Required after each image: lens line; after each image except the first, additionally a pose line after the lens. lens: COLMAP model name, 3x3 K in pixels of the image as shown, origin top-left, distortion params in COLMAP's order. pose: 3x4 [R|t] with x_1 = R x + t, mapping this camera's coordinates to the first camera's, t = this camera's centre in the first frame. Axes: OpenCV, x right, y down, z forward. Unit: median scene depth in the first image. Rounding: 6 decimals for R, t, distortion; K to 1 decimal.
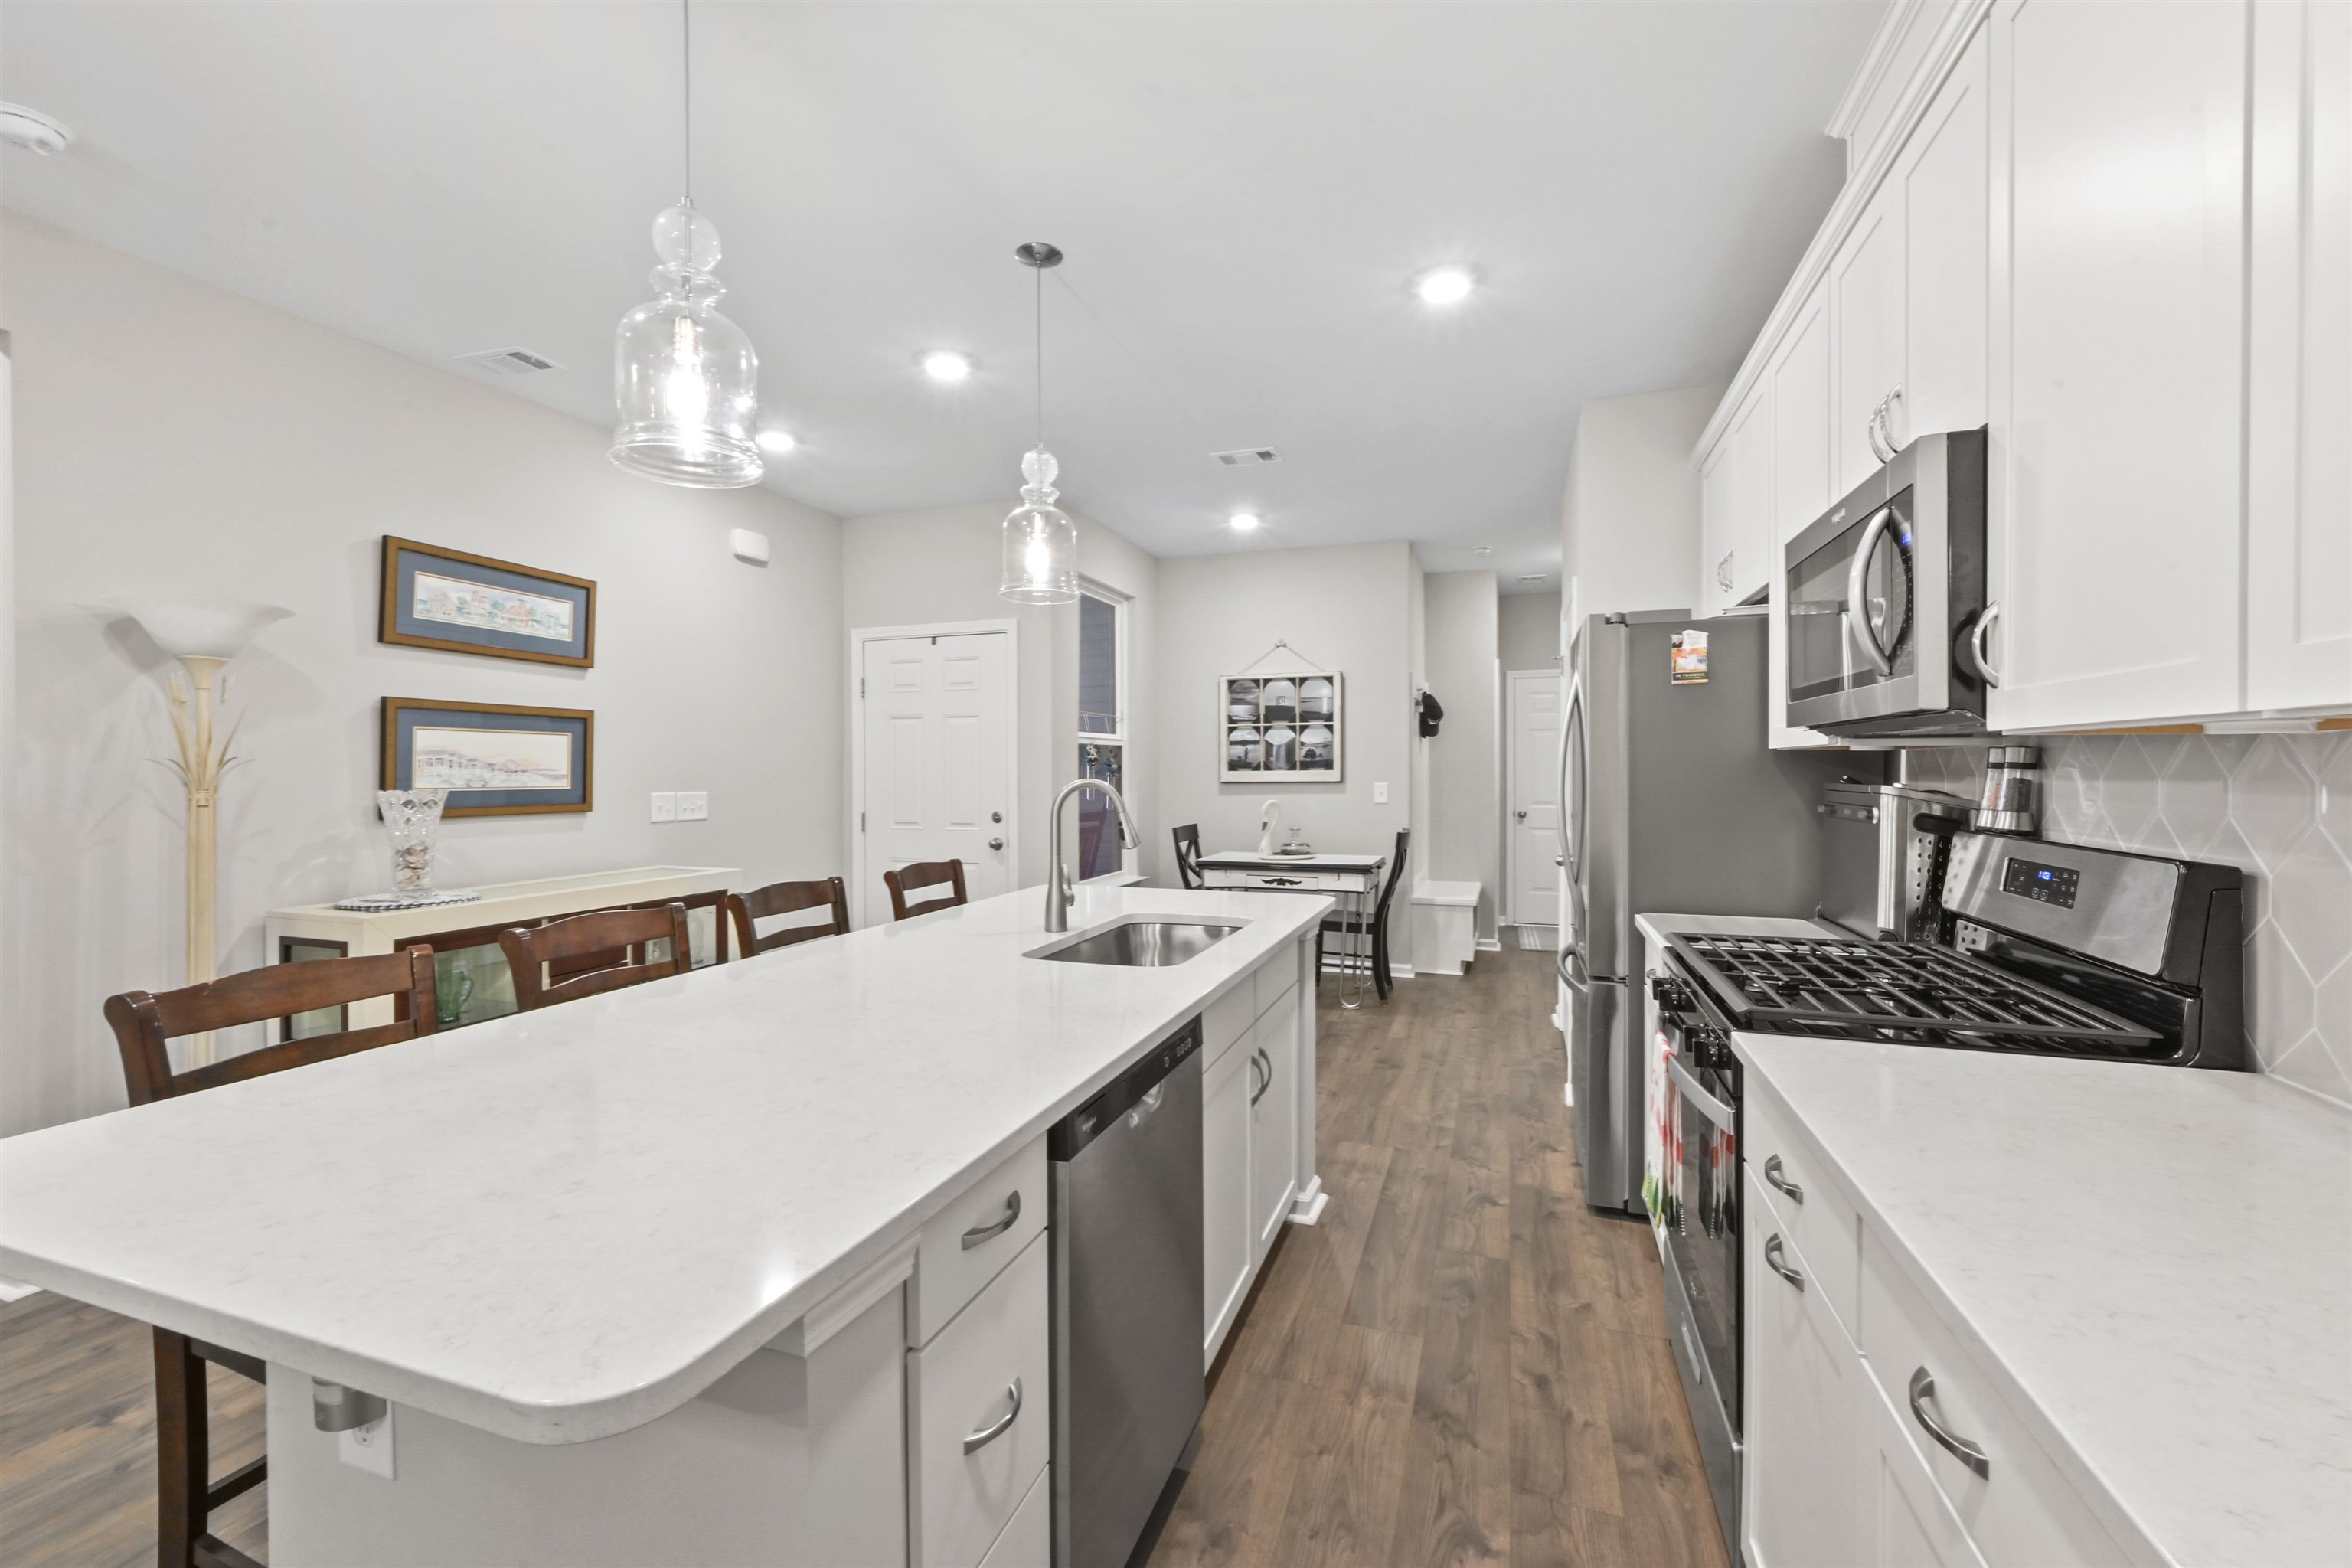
lens RADIAL K [[980.1, 0, 1172.0], [0, 980.1, 780.6], [0, 0, 1]] dist [-0.003506, 0.000205]
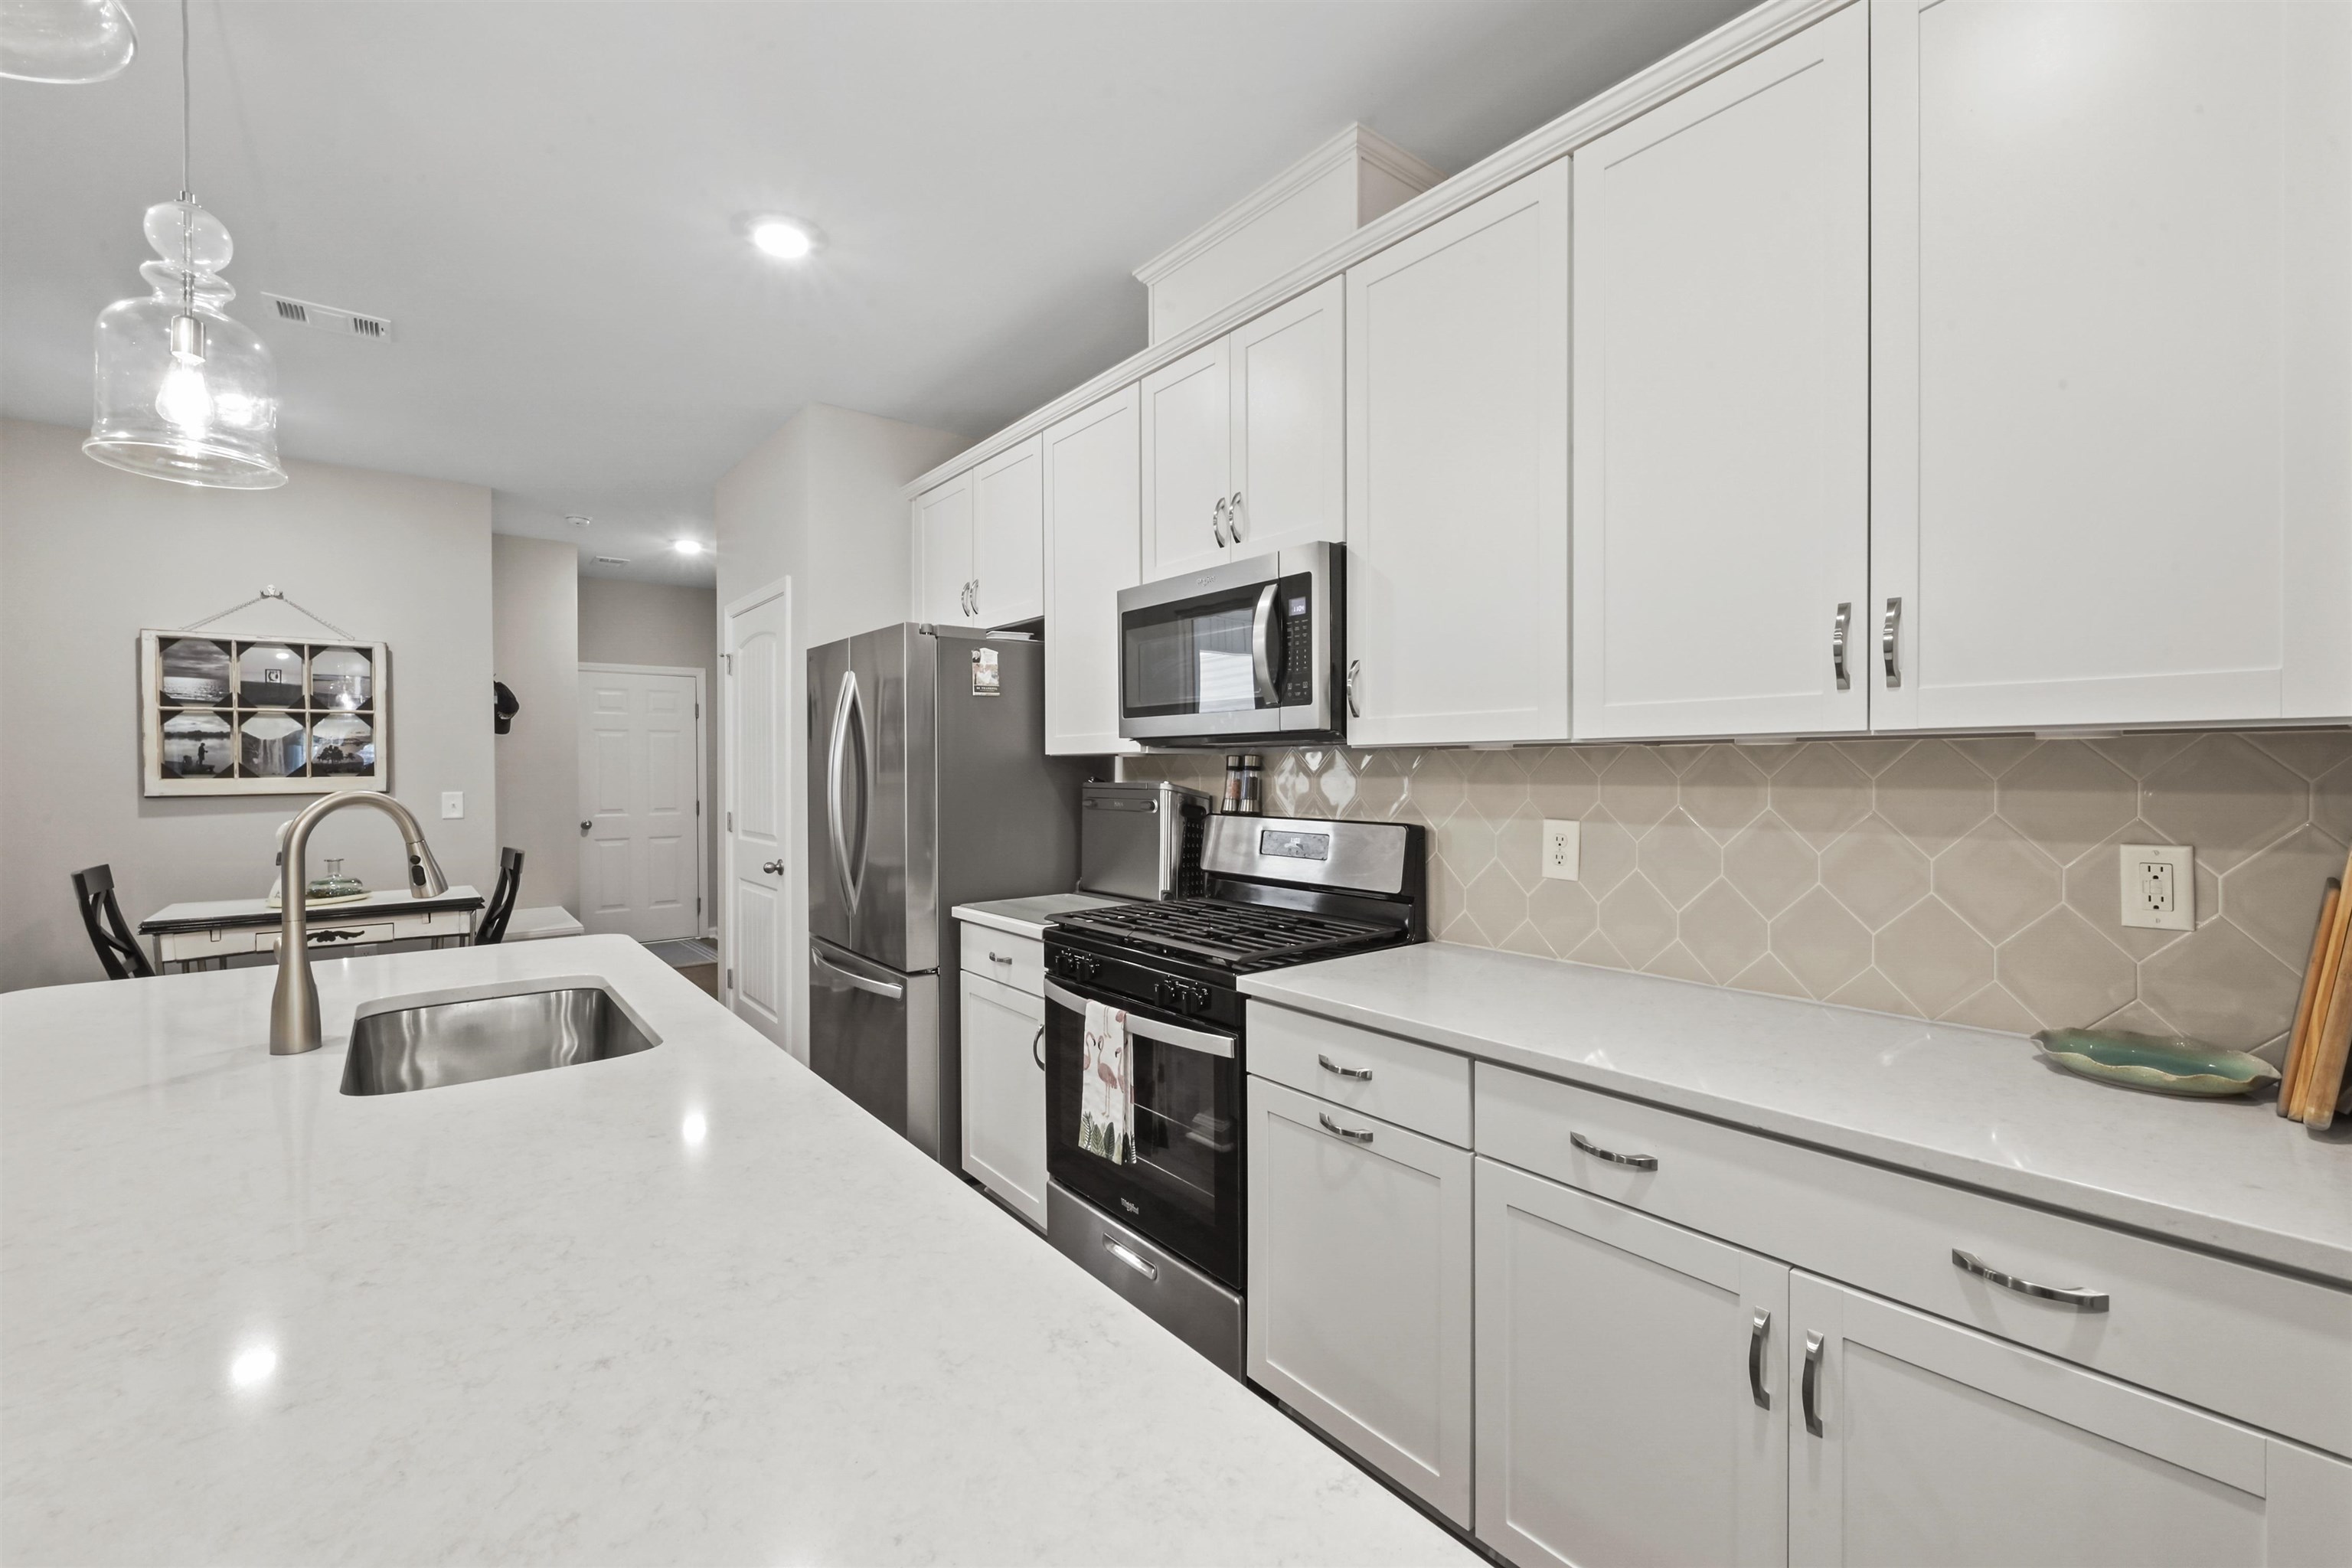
lens RADIAL K [[980.1, 0, 1172.0], [0, 980.1, 780.6], [0, 0, 1]] dist [-0.003506, 0.000205]
pose [[0.523578, -0.009814, 0.851921, -0.145308], [0.014563, 0.999891, 0.002568, -0.000712], [-0.851853, 0.011062, 0.523664, 0.105815]]
